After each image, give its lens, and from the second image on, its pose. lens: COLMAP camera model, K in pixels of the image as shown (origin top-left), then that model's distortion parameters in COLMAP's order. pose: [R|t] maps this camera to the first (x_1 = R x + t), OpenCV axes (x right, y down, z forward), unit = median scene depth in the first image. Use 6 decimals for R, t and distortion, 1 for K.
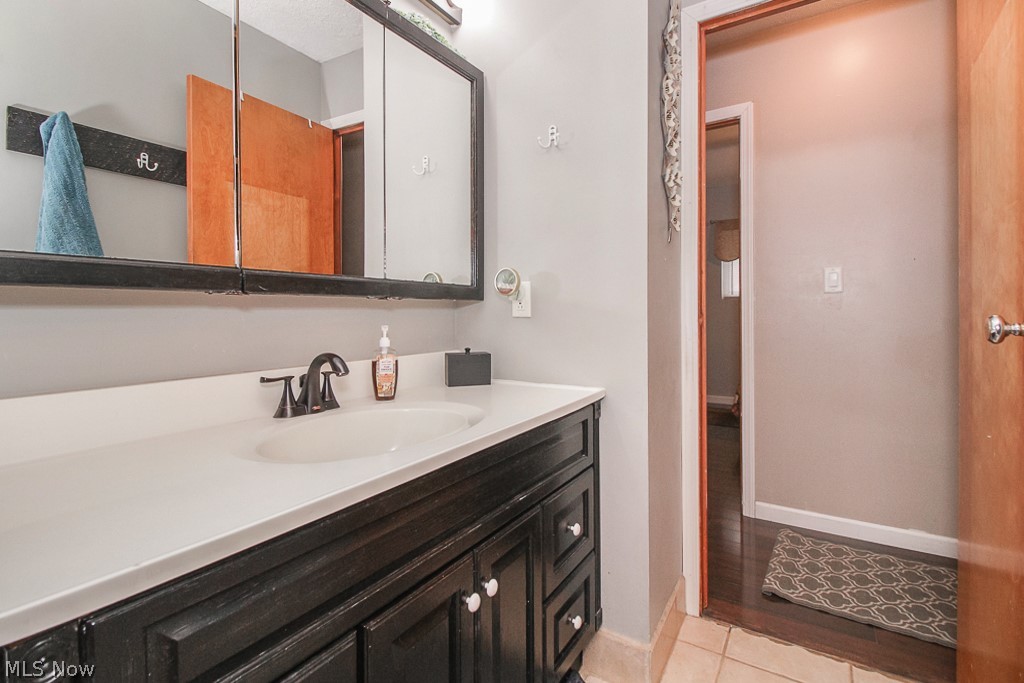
lens RADIAL K [[477.8, 0, 506.8], [0, 477.8, 320.1], [0, 0, 1]] dist [0.000648, -0.000001]
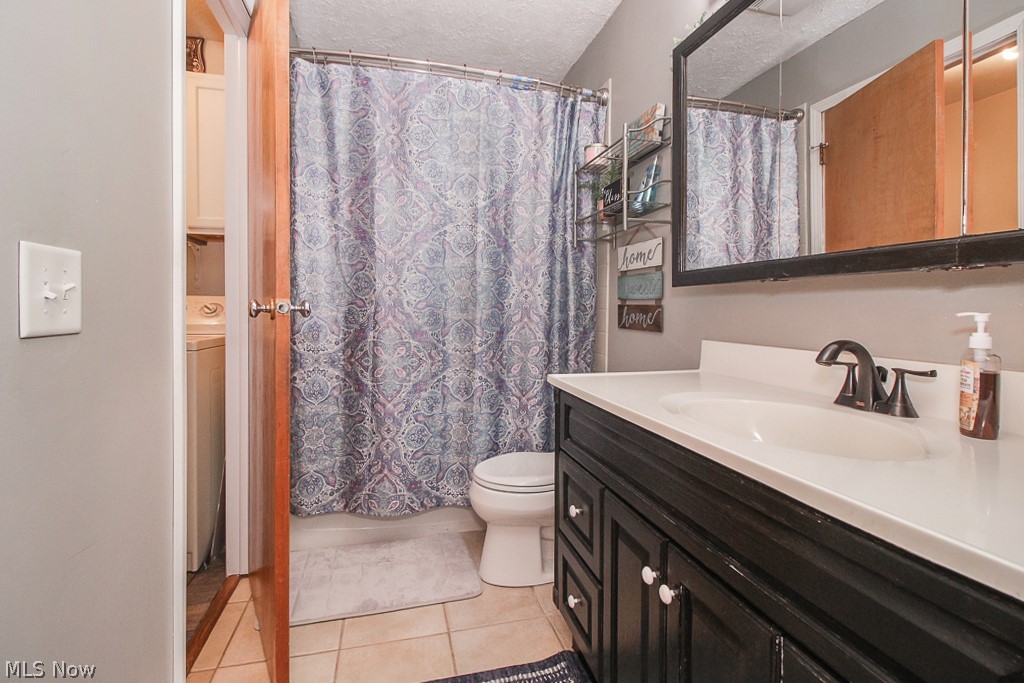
lens RADIAL K [[477.8, 0, 506.8], [0, 477.8, 320.1], [0, 0, 1]] dist [0.000648, -0.000001]
pose [[-0.674308, 0.030442, -0.737822, 0.674698], [0.000081, 0.999153, 0.041151, -0.004177], [0.738450, 0.027688, -0.673740, 1.110055]]
